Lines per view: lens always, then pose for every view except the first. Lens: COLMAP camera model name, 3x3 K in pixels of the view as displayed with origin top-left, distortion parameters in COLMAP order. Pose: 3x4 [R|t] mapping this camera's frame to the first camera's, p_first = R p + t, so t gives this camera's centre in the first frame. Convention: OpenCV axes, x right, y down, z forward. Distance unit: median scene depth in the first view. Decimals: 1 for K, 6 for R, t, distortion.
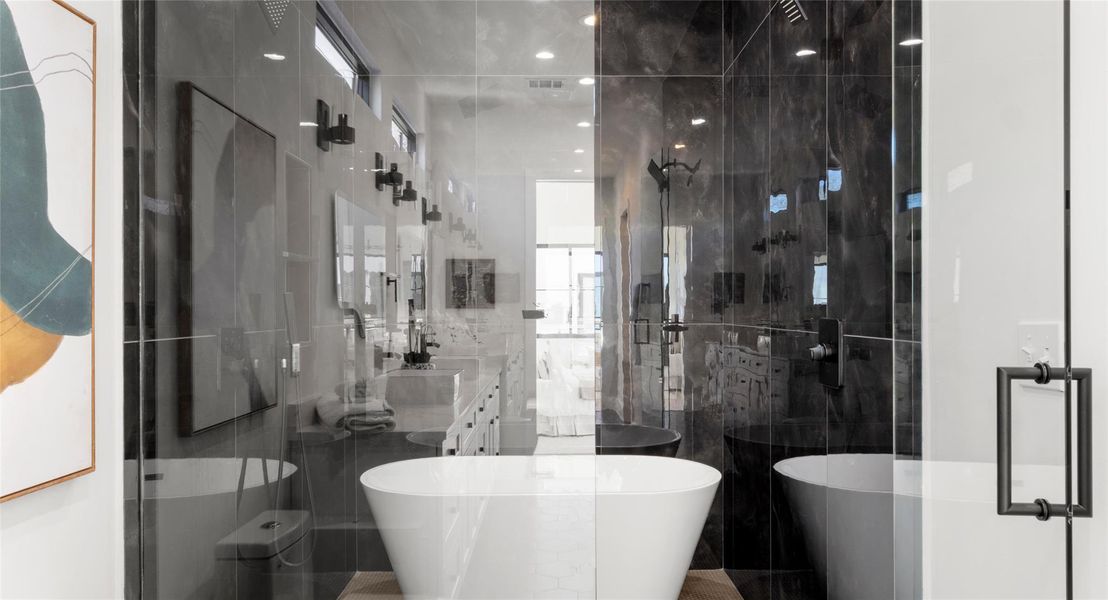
lens RADIAL K [[730.0, 0, 567.0], [0, 730.0, 292.7], [0, 0, 1]] dist [-0.000882, 0.001097]
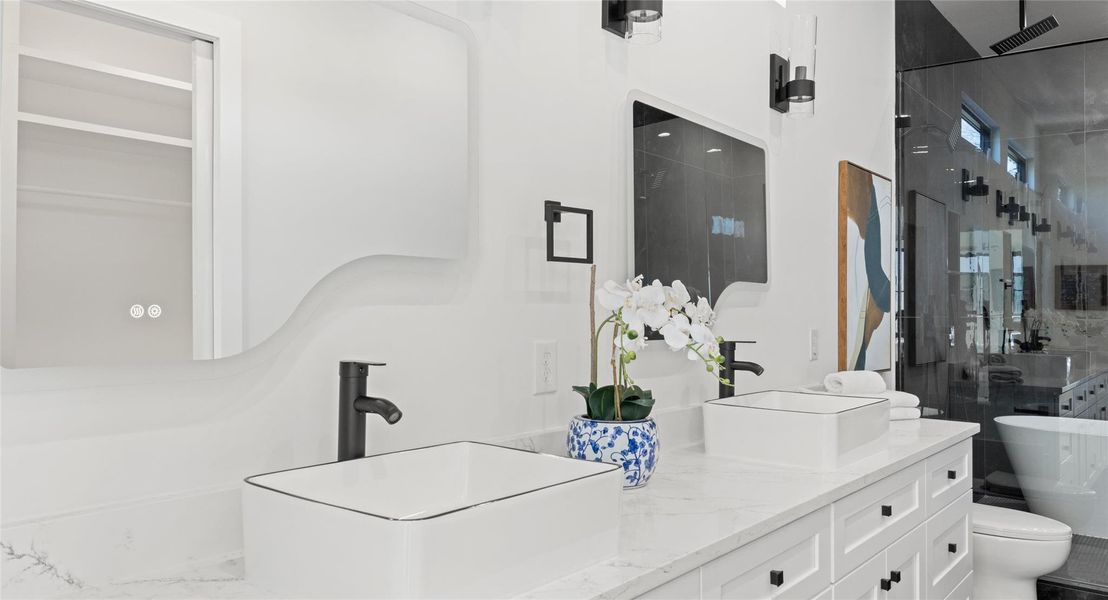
lens RADIAL K [[840.7, 0, 554.0], [0, 840.7, 300.0], [0, 0, 1]] dist [0.001506, 0.000703]
pose [[0.769387, -0.007418, -0.638740, 0.083038], [0.009042, 0.999959, -0.000721, 0.003123], [0.638720, -0.005221, 0.769422, -0.604409]]
